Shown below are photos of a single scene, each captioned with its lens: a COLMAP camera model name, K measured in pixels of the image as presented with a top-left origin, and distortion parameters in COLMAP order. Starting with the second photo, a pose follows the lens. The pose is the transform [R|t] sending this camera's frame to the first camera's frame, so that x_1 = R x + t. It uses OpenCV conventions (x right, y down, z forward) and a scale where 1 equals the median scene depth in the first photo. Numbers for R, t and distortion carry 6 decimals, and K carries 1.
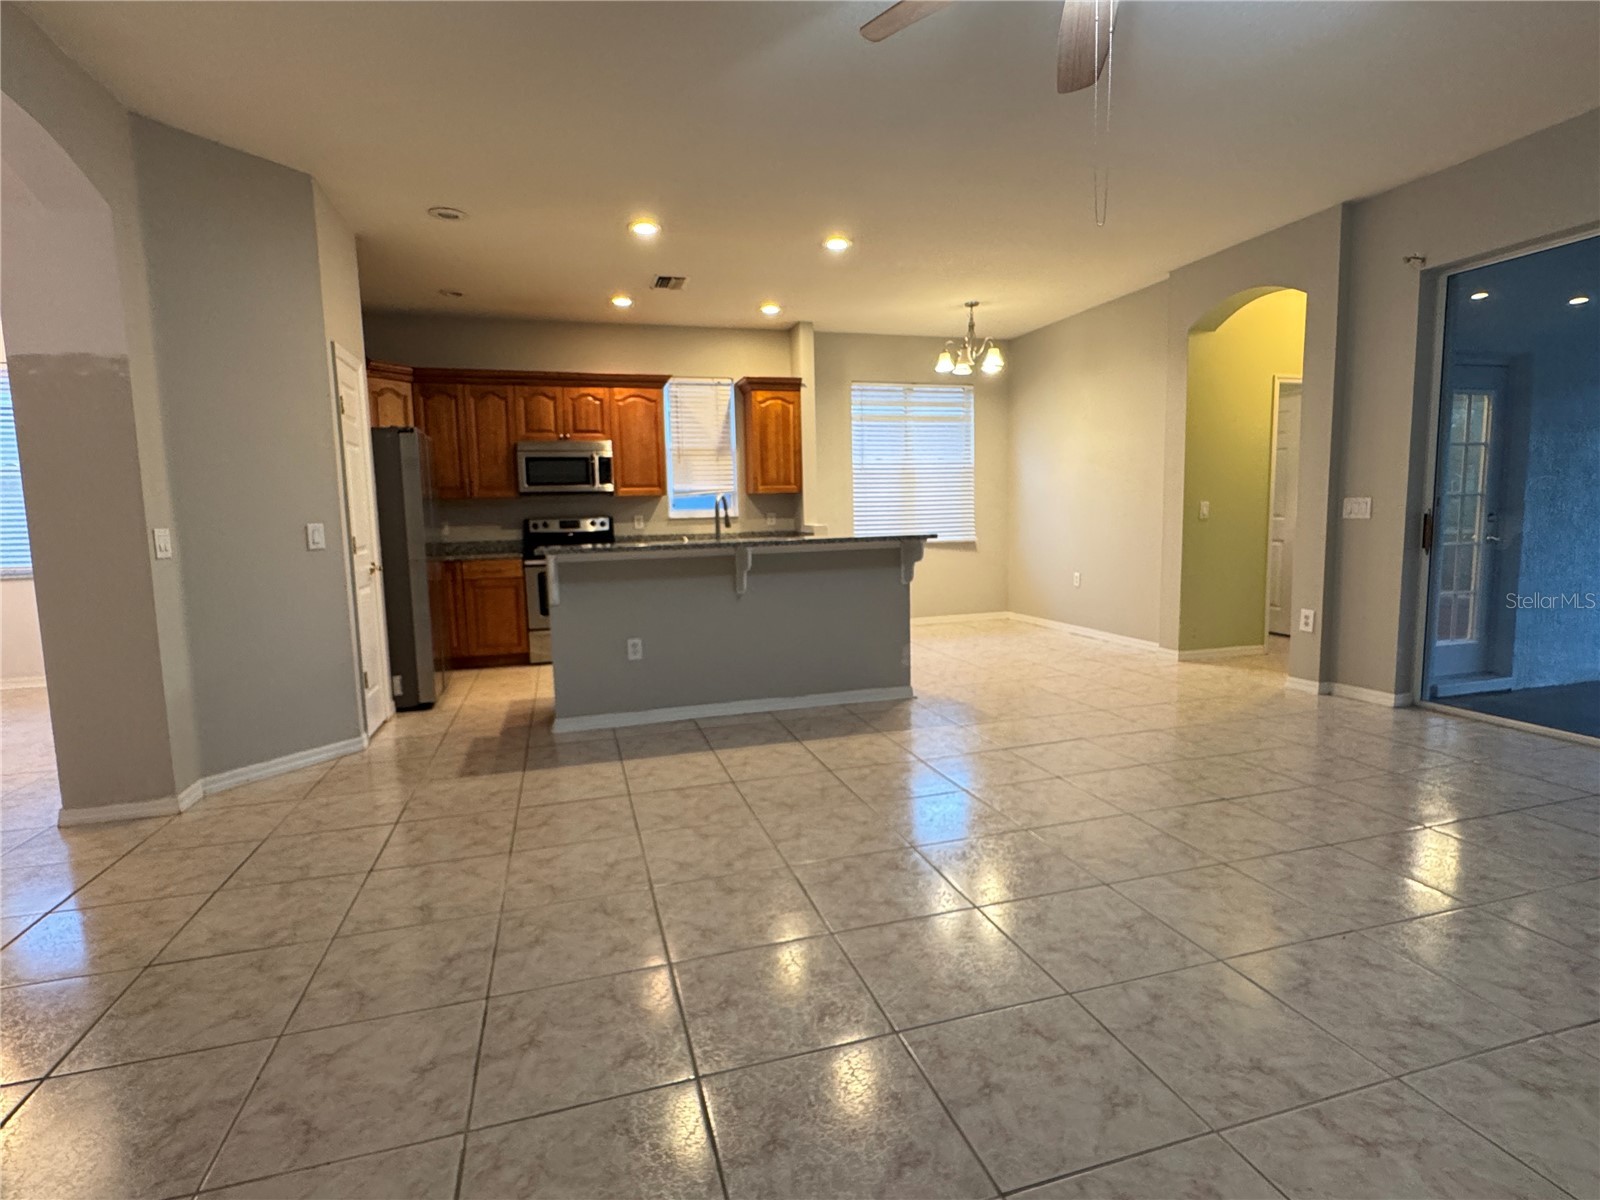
lens RADIAL K [[791.1, 0, 797.7], [0, 791.1, 603.9], [0, 0, 1]] dist [-0.003426, 0.000636]
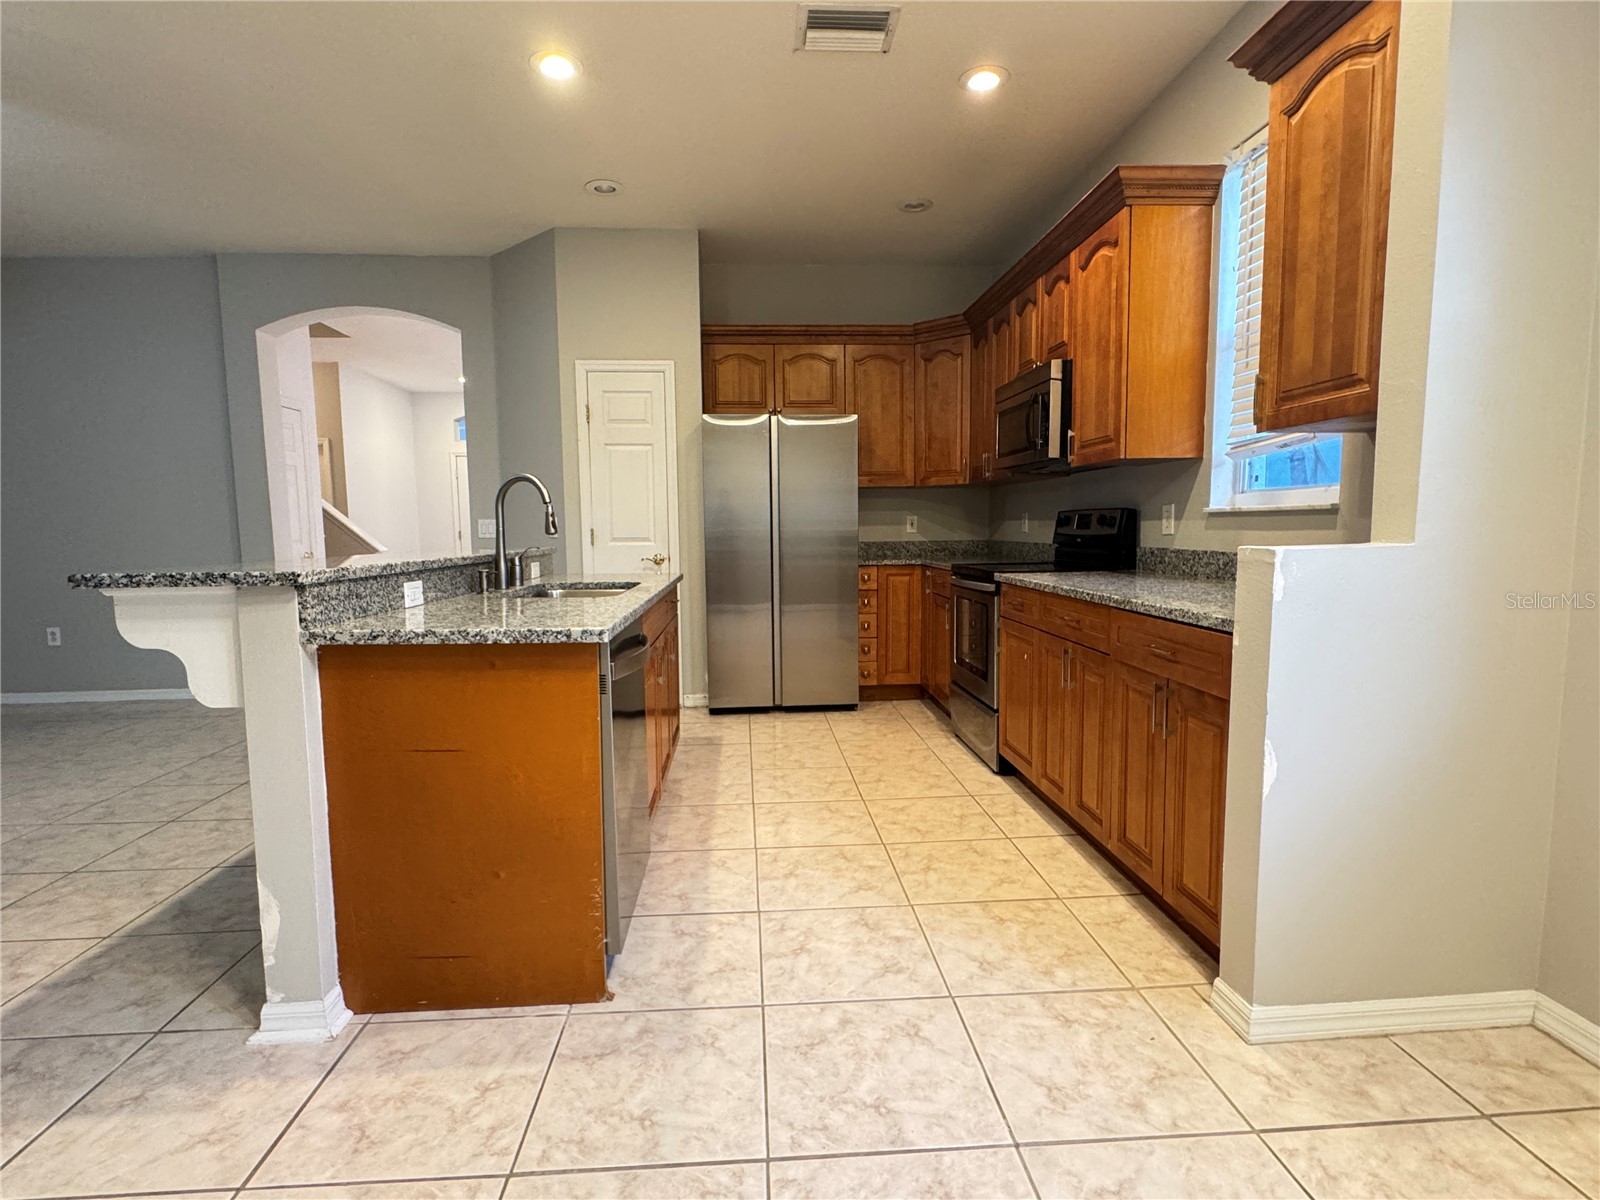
lens RADIAL K [[791.1, 0, 797.8], [0, 791.1, 602.6], [0, 0, 1]] dist [-0.003426, 0.000636]
pose [[-0.216317, 0.121738, -0.968704, 0.383467], [-0.097118, 0.984592, 0.145421, -0.136286], [0.971481, 0.125535, -0.201161, 1.193008]]
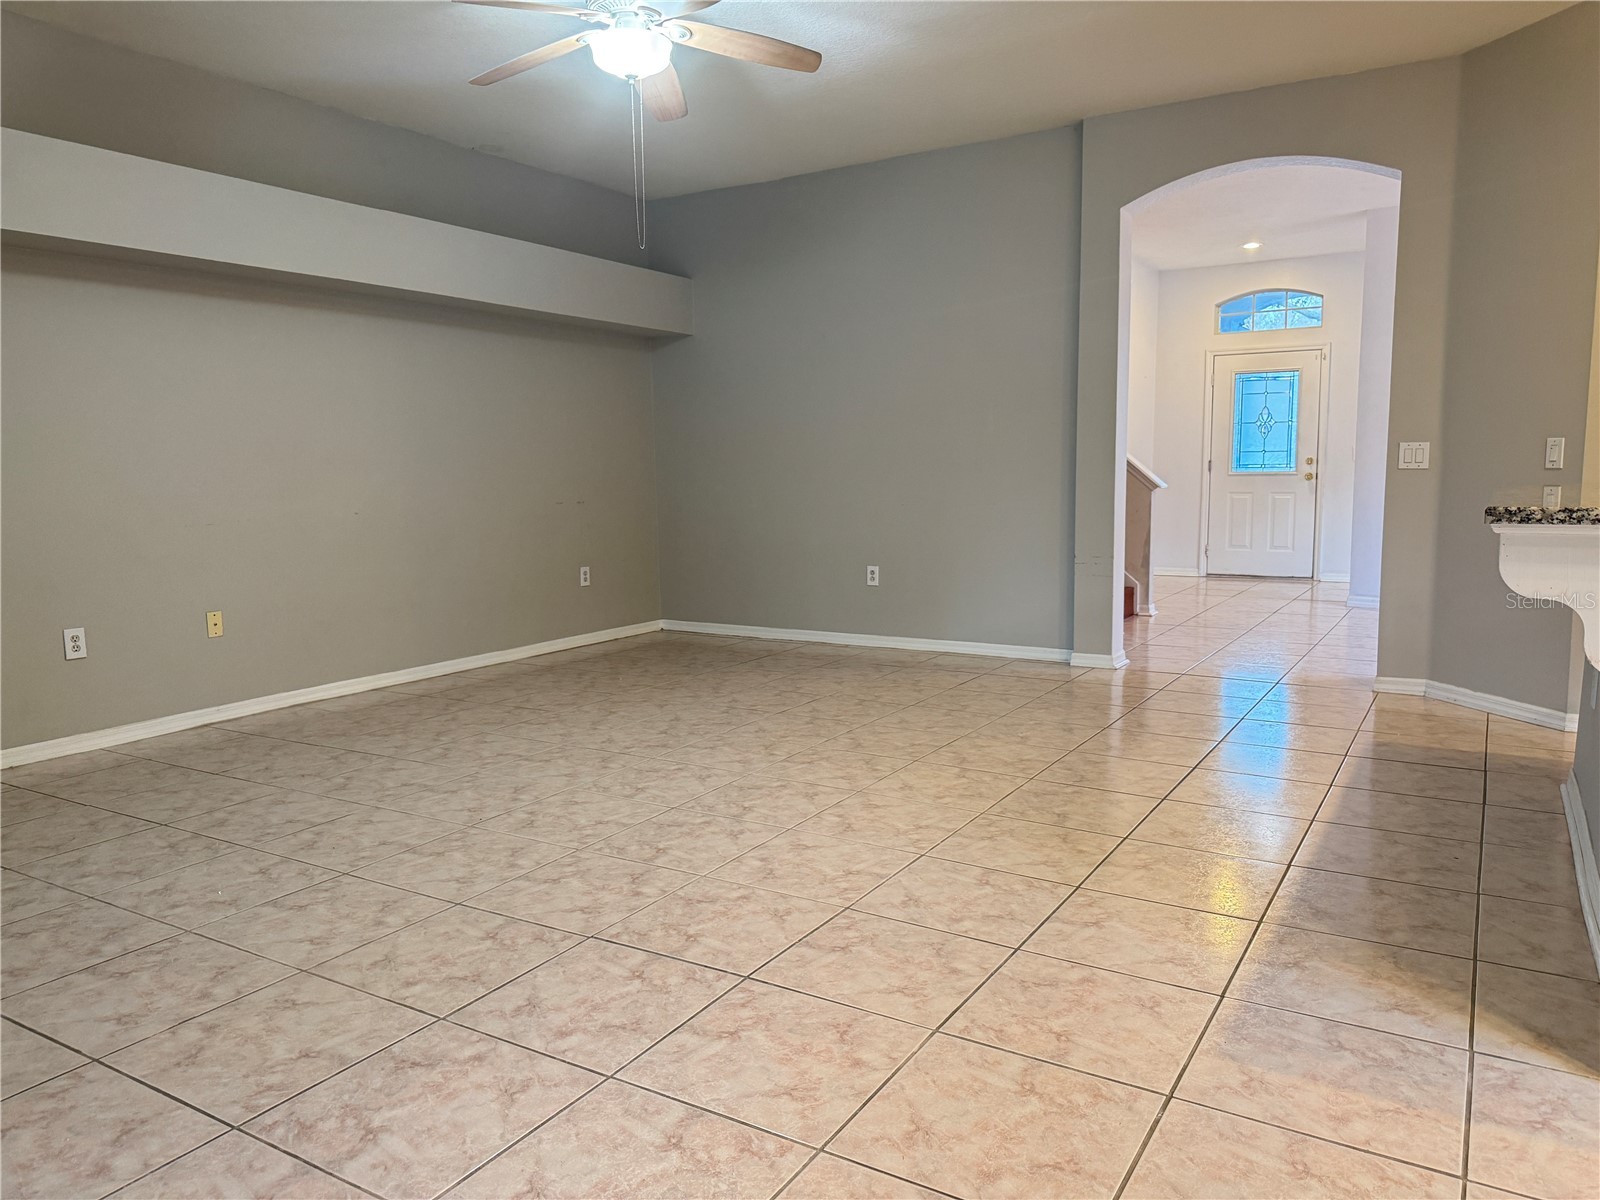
lens RADIAL K [[1128.4, 0, 798.5], [0, 1128.4, 604.2], [0, 0, 1]] dist [0.069606, -0.086971]
pose [[-0.739852, 0.117704, -0.662393, 0.569913], [-0.046113, 0.973389, 0.224473, -0.119098], [0.671187, 0.196621, -0.714736, 0.986452]]
